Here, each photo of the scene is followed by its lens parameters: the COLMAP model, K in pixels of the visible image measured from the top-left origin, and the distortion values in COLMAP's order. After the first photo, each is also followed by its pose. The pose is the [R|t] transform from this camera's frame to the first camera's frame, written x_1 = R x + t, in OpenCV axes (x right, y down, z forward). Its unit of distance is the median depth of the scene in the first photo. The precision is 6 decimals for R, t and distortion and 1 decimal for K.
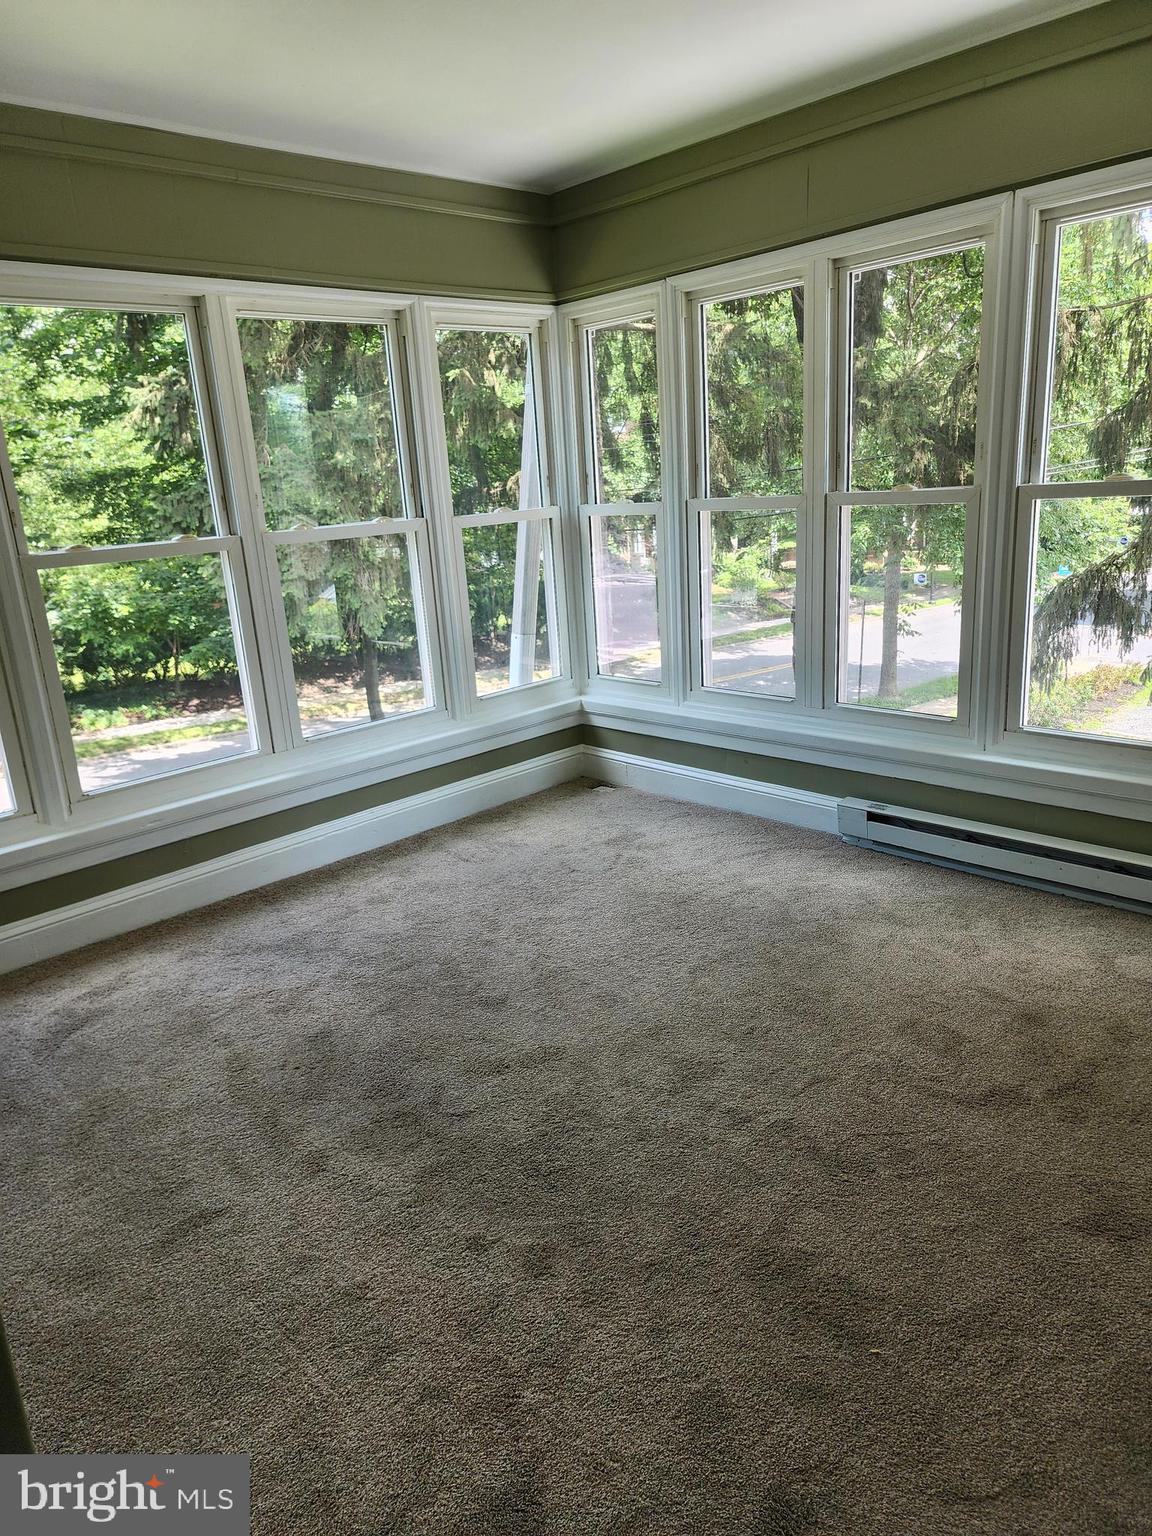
lens RADIAL K [[1030.2, 0, 565.7], [0, 1030.2, 771.7], [0, 0, 1]] dist [0.012249, -0.016280]
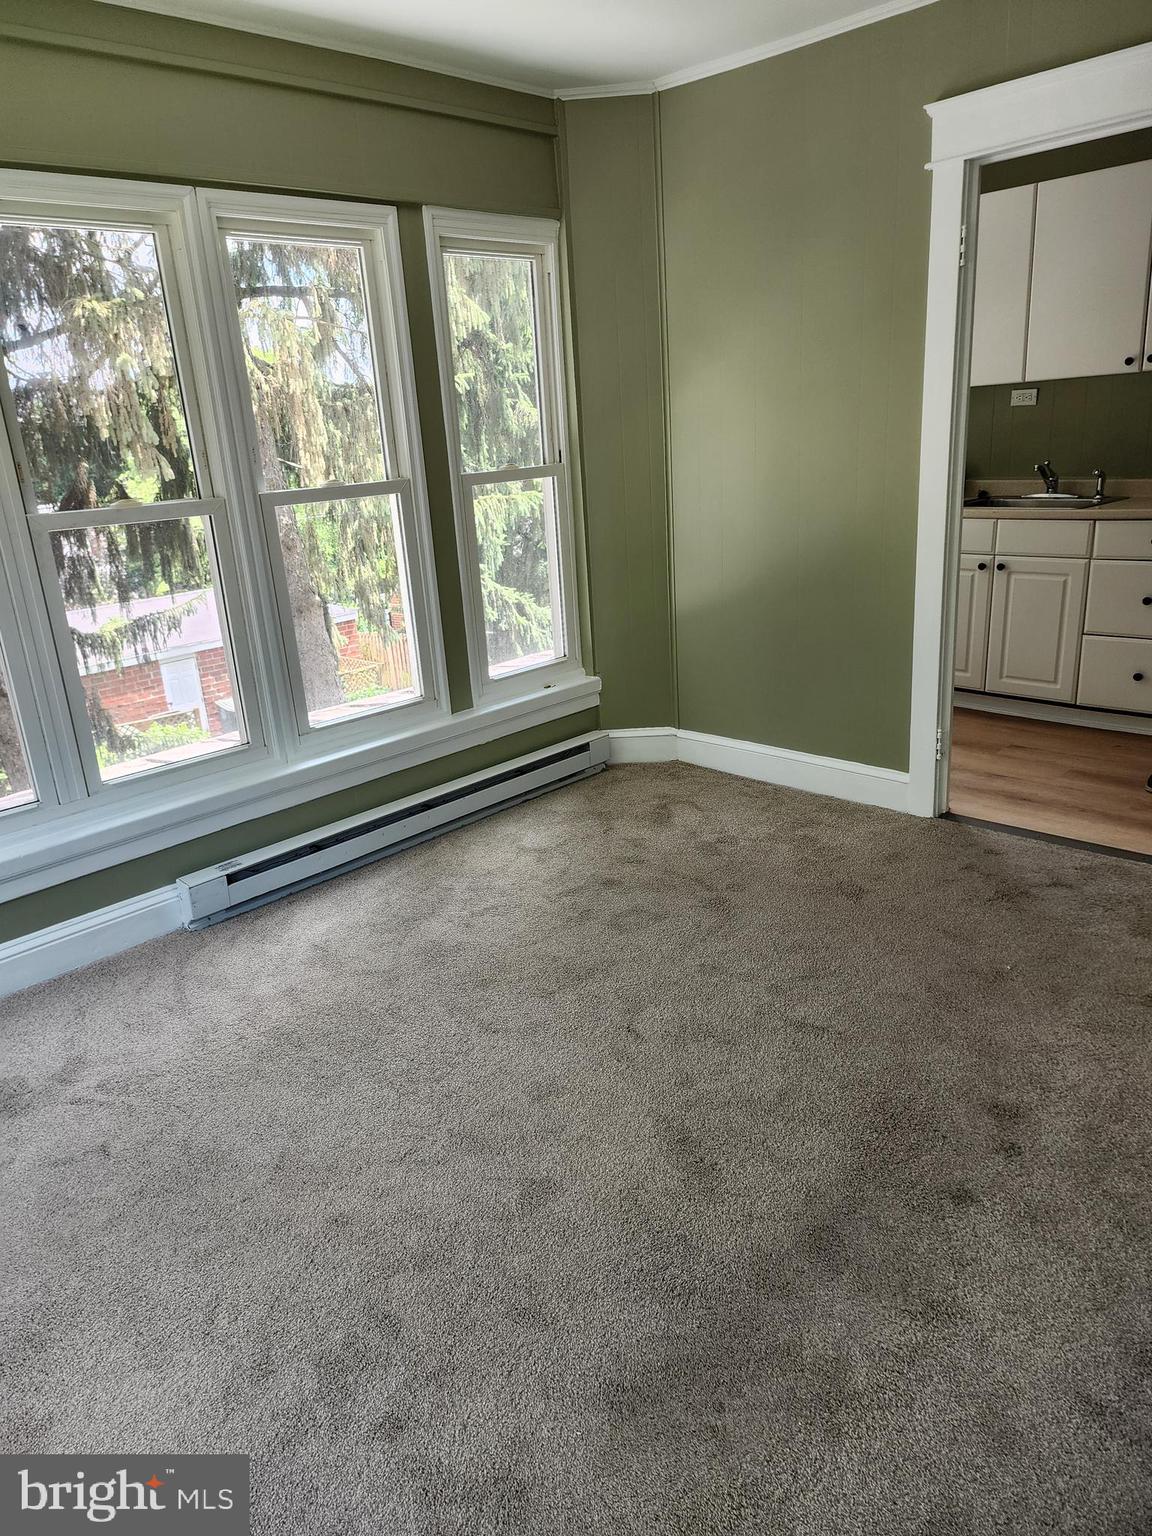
lens RADIAL K [[1030.2, 0, 566.0], [0, 1030.2, 770.7], [0, 0, 1]] dist [0.012249, -0.016280]
pose [[-0.035804, -0.245066, 0.968845, -0.590129], [0.342778, 0.907643, 0.242253, -0.169807], [-0.938734, 0.340773, 0.051506, 0.746590]]
